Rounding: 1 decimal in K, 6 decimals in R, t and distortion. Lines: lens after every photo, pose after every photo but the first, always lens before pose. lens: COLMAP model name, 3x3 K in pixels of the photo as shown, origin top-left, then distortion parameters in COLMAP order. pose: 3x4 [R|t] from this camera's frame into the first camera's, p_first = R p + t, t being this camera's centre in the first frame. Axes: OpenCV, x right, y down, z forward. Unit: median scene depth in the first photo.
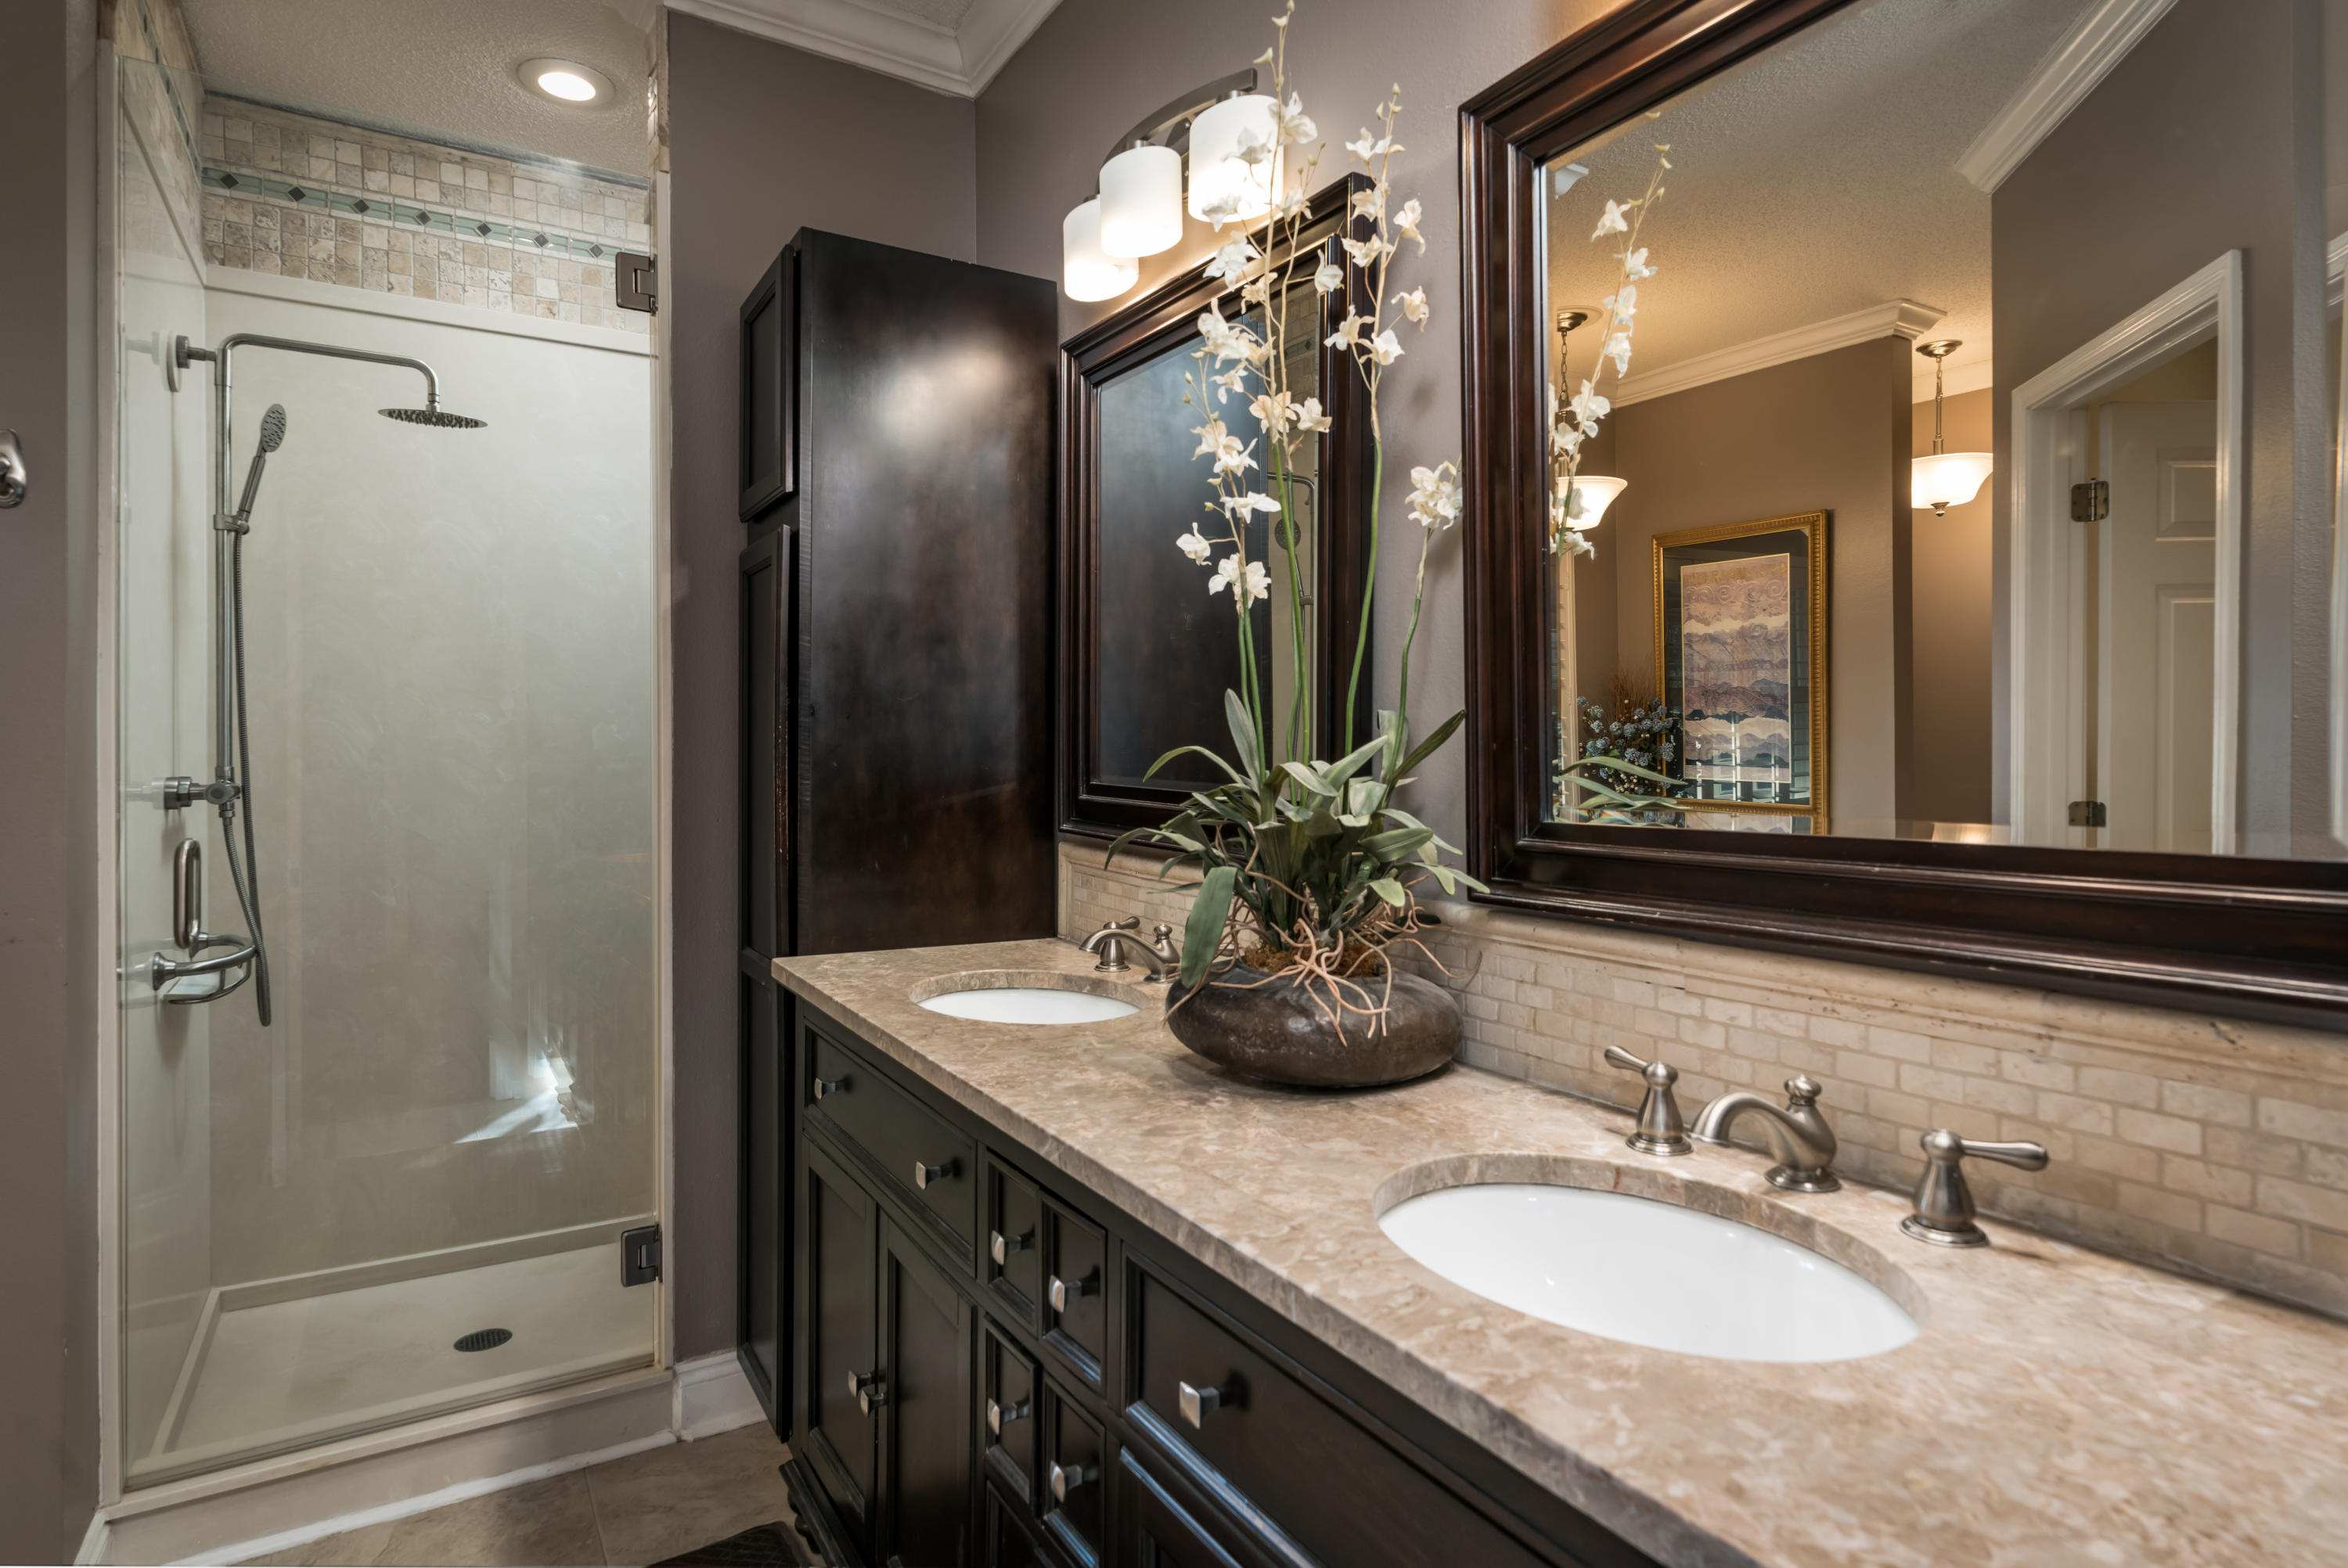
lens RADIAL K [[1260.8, 0, 1181.3], [0, 1260.8, 773.3], [0, 0, 1]] dist [-0.010384, 0.008706]
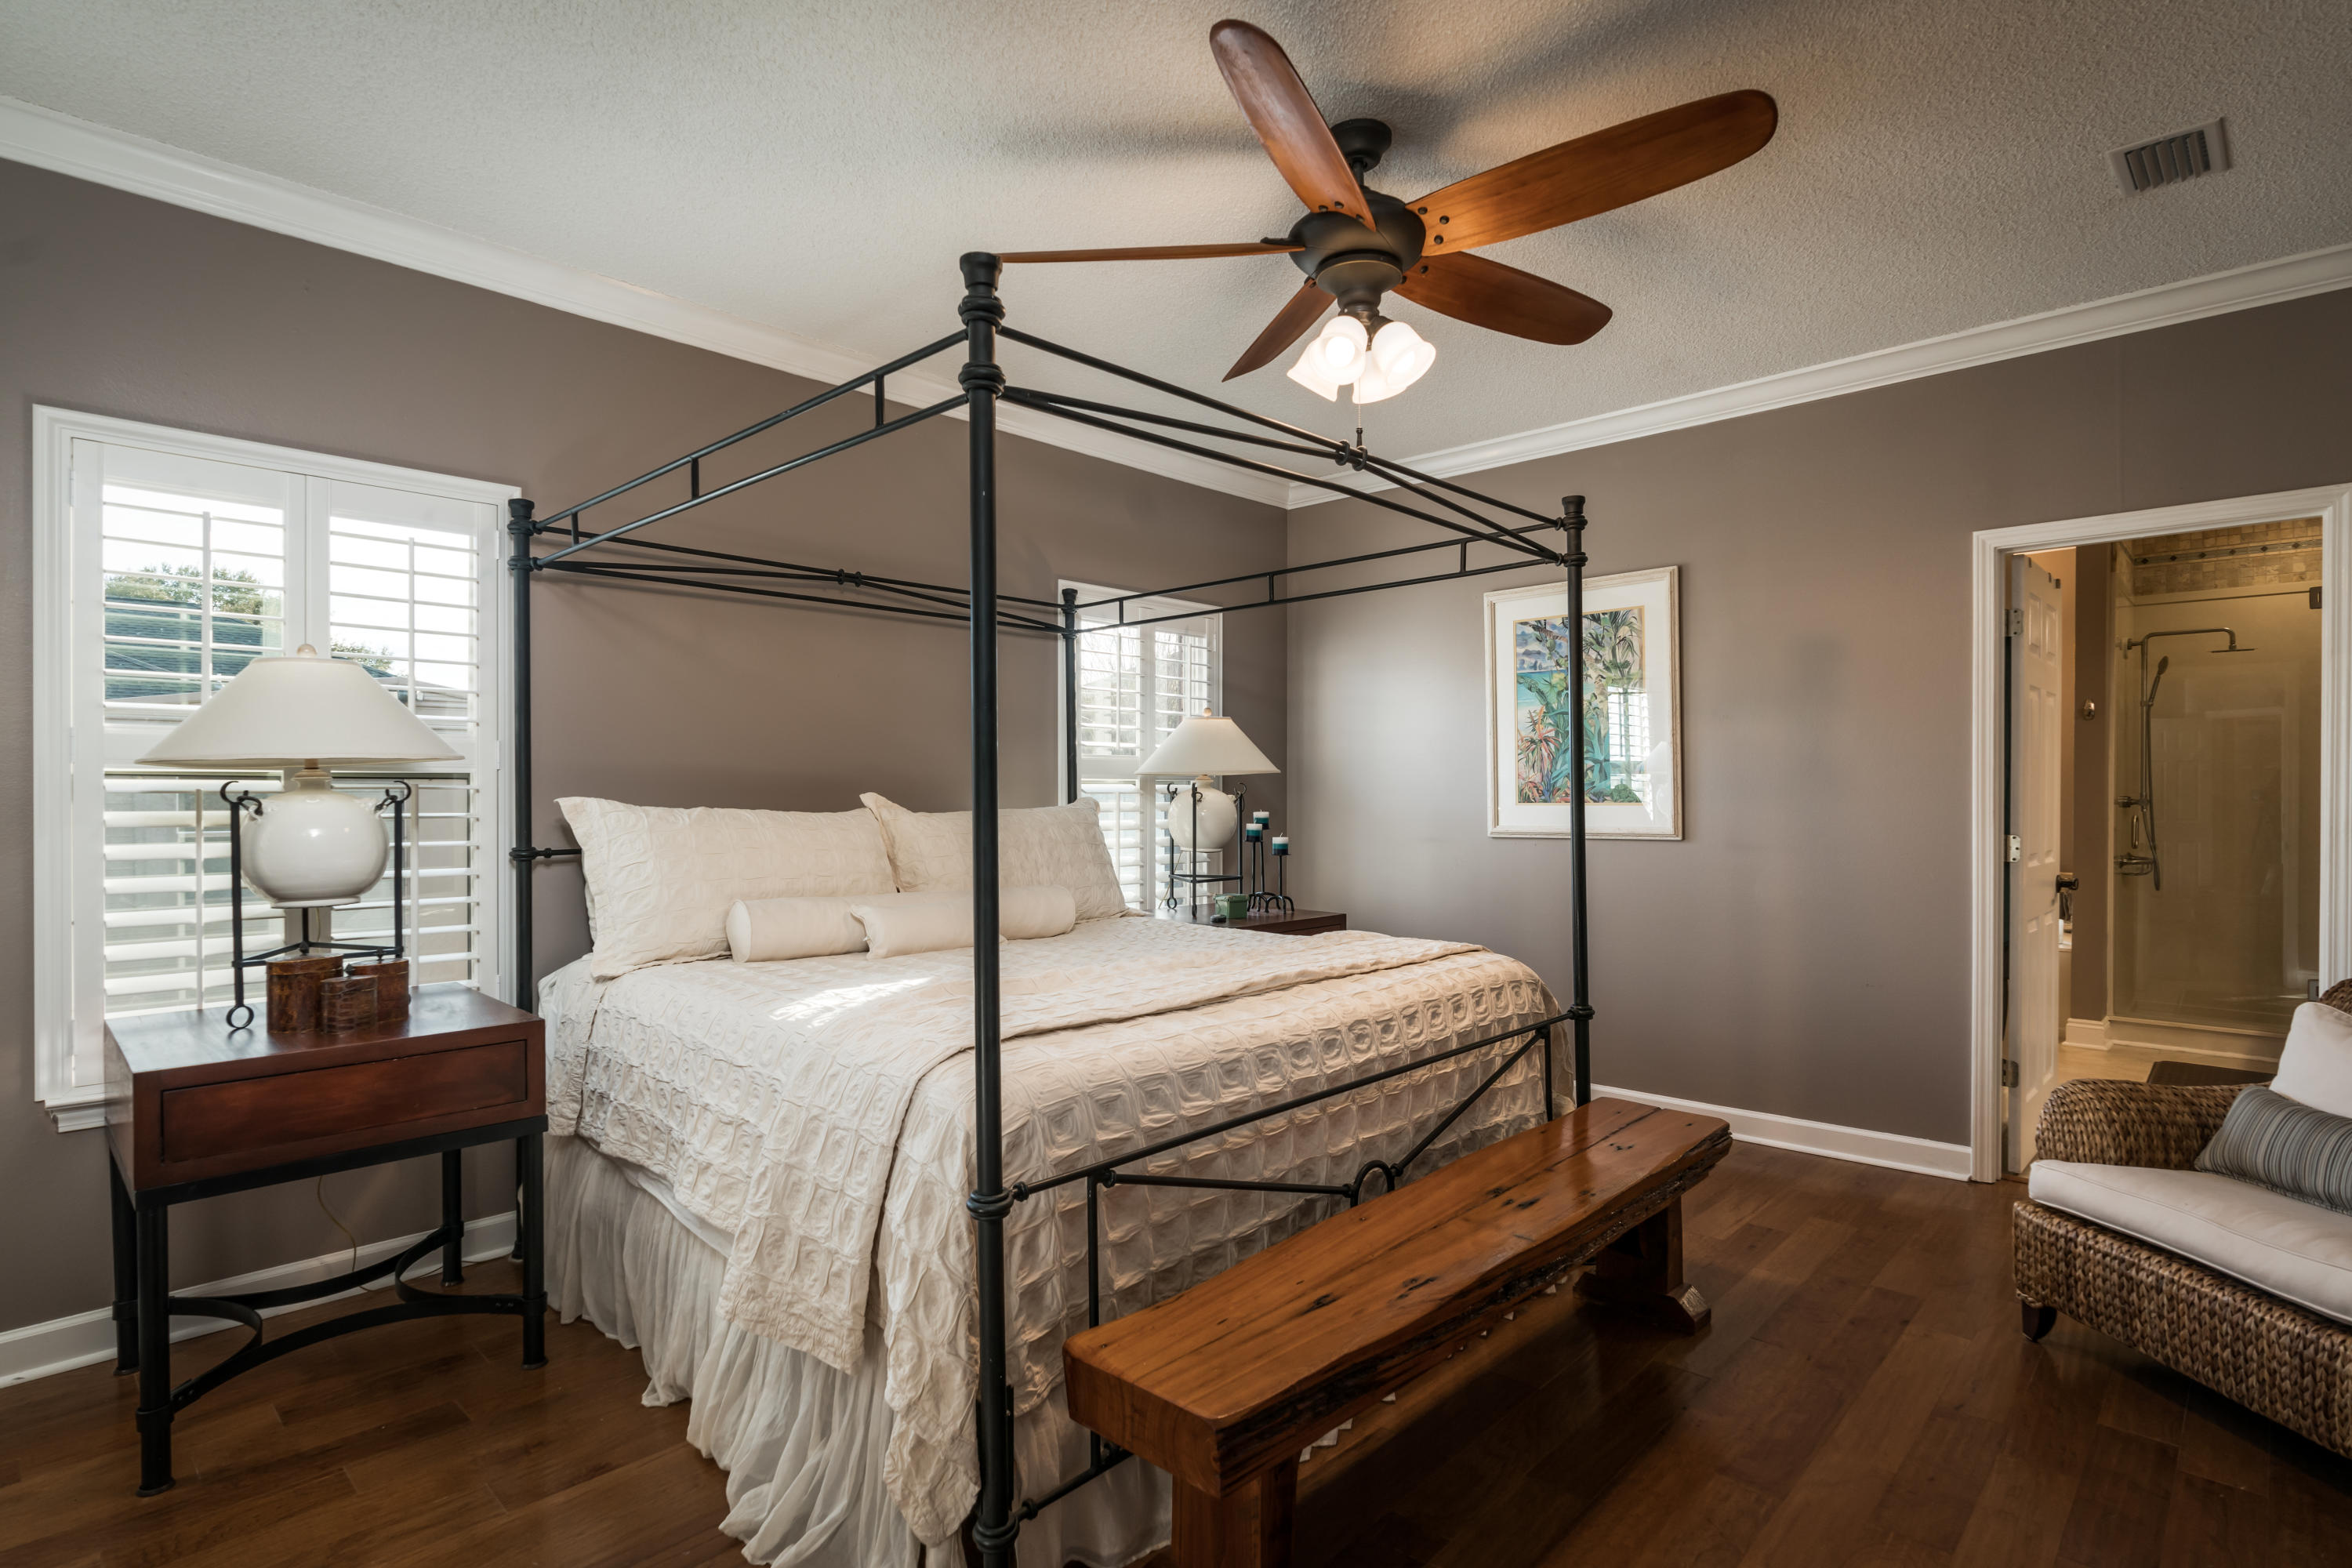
lens RADIAL K [[1154.4, 0, 1199.4], [0, 1154.4, 789.6], [0, 0, 1]] dist [-0.000719, -0.000923]
pose [[0.263837, 0.000402, -0.964567, 1.013407], [-0.013918, 0.999897, -0.003390, 0.023282], [0.964467, 0.014319, 0.263816, -1.489842]]
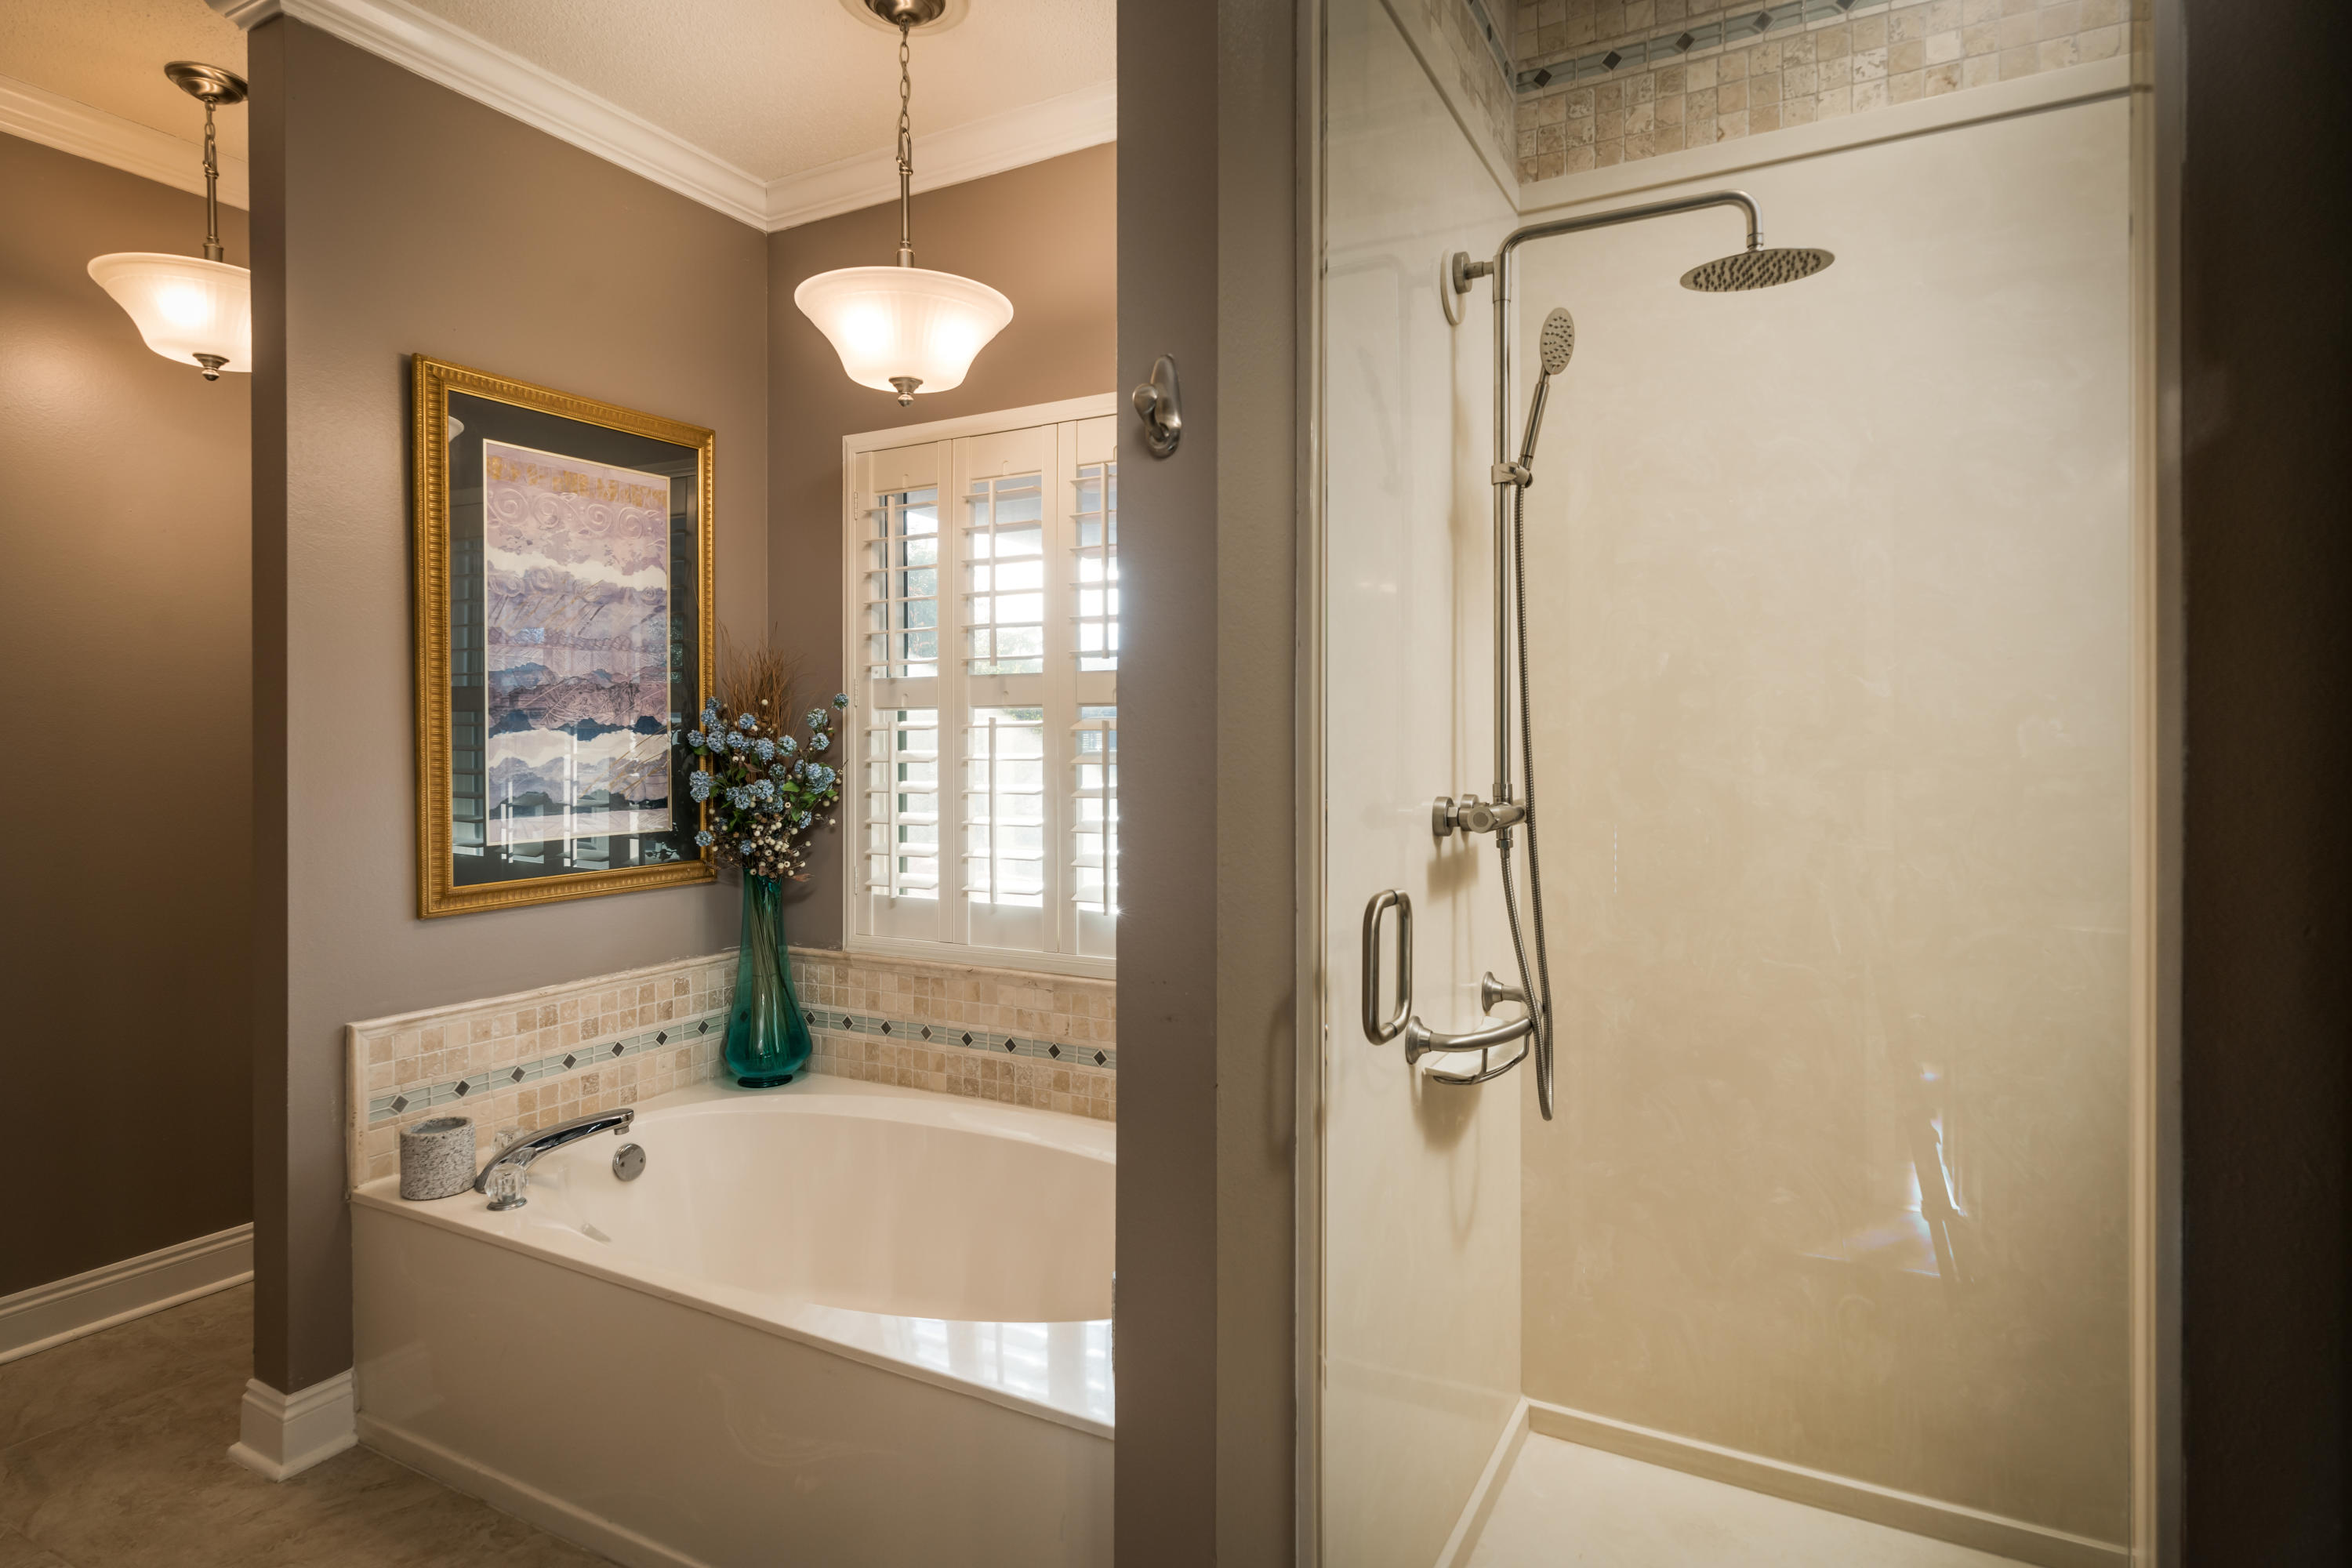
lens RADIAL K [[1263.1, 0, 1161.8], [0, 1263.1, 752.9], [0, 0, 1]] dist [-0.010384, 0.008706]
pose [[0.498099, -0.002822, -0.867116, -0.164364], [-0.009538, 0.999916, -0.008734, -0.013844], [0.867068, 0.012621, 0.498030, 0.381761]]
